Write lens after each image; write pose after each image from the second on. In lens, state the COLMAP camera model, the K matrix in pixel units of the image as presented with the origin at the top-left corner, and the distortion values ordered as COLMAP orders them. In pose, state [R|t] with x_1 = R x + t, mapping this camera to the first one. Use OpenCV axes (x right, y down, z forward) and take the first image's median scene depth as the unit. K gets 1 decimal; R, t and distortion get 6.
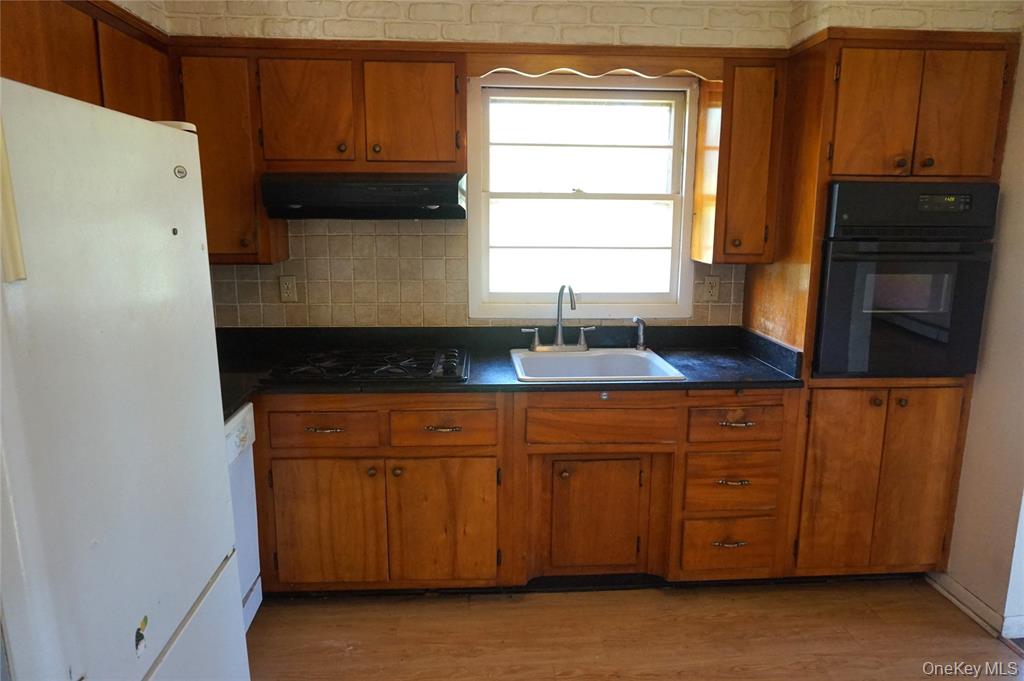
lens RADIAL K [[707.6, 0, 516.7], [0, 707.6, 345.1], [0, 0, 1]] dist [-0.055652, 0.046961]
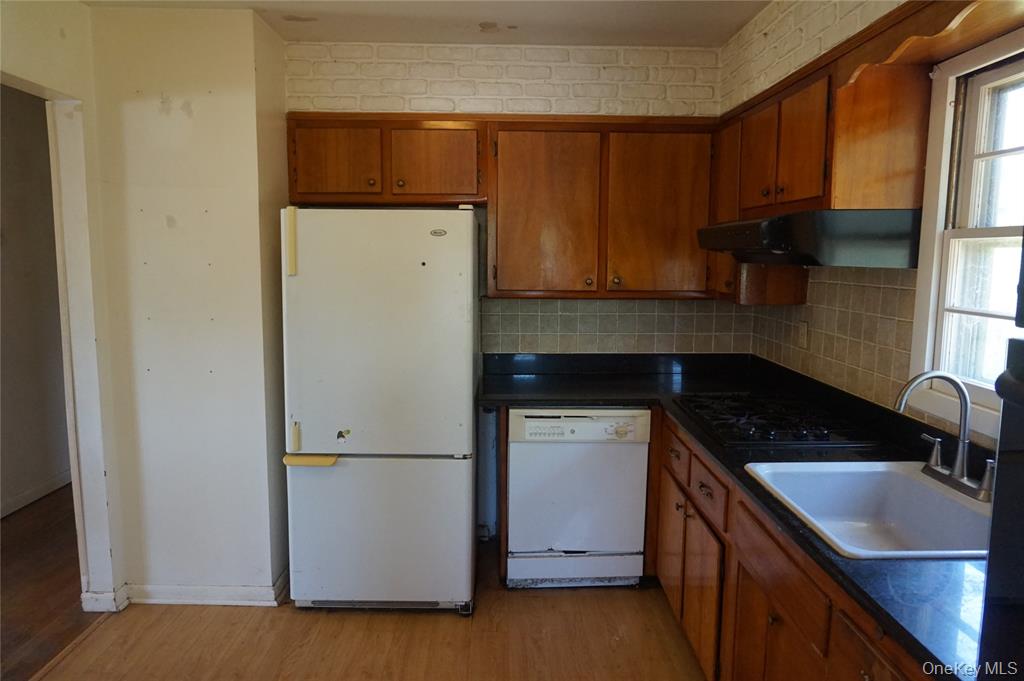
lens RADIAL K [[707.6, 0, 516.7], [0, 707.6, 345.1], [0, 0, 1]] dist [-0.055652, 0.046961]
pose [[-0.055178, 0.120522, -0.991176, 0.667386], [-0.201110, 0.971002, 0.129264, -0.110675], [0.978013, 0.206468, -0.029340, 0.628218]]
